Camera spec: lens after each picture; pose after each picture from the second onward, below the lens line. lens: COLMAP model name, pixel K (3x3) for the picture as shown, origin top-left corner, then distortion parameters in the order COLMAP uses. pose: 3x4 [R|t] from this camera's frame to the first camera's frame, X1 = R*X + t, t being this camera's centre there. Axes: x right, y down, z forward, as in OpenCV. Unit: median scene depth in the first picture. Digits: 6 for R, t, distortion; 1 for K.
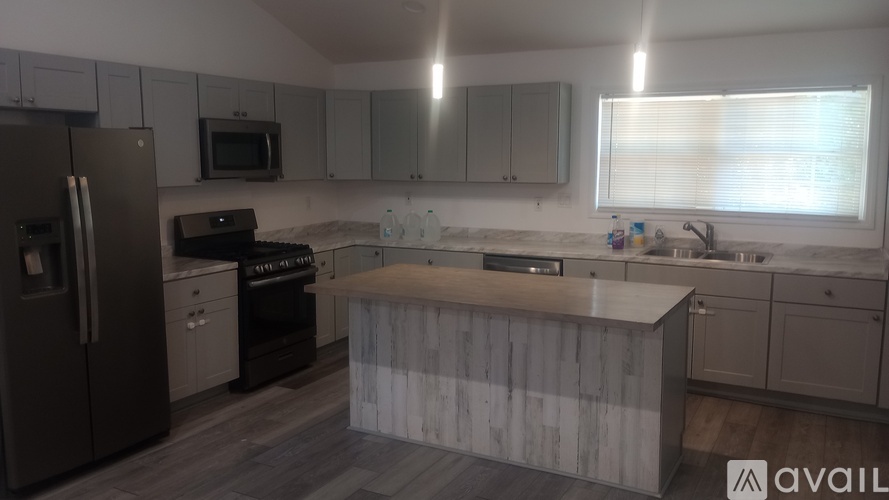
lens RADIAL K [[731.3, 0, 445.5], [0, 731.3, 246.3], [0, 0, 1]] dist [0.038012, -0.018834]
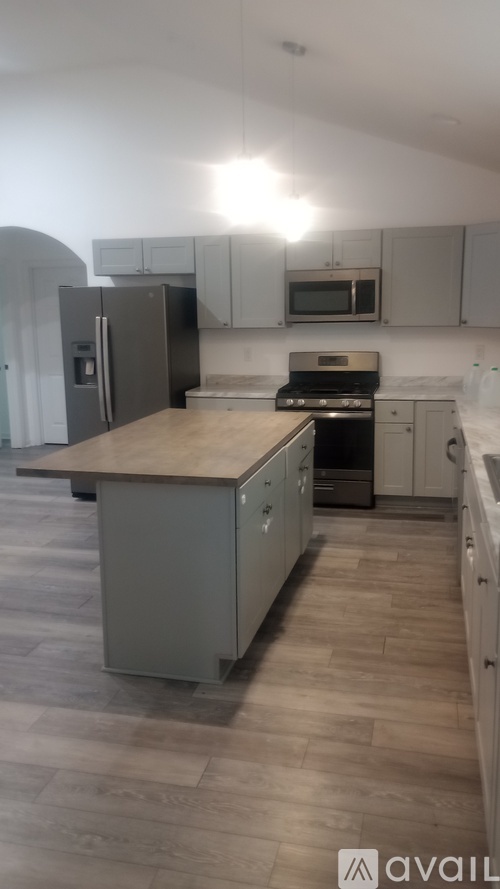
lens RADIAL K [[731.3, 0, 253.9], [0, 731.3, 439.4], [0, 0, 1]] dist [0.038012, -0.018834]
pose [[0.246226, 0.166959, -0.954724, 0.721818], [-0.107519, 0.983676, 0.144293, -0.061217], [0.963230, 0.067122, 0.260158, 0.567684]]
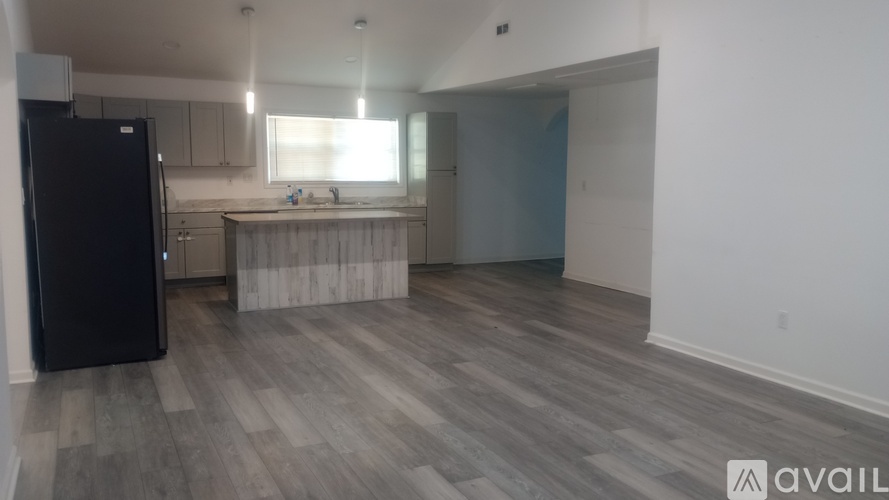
lens RADIAL K [[731.3, 0, 444.6], [0, 731.3, 252.4], [0, 0, 1]] dist [0.038012, -0.018834]
pose [[0.574520, -0.095549, 0.812895, -1.297606], [0.097296, 0.994093, 0.048082, 0.088946], [-0.812687, 0.051467, 0.580423, -0.366721]]
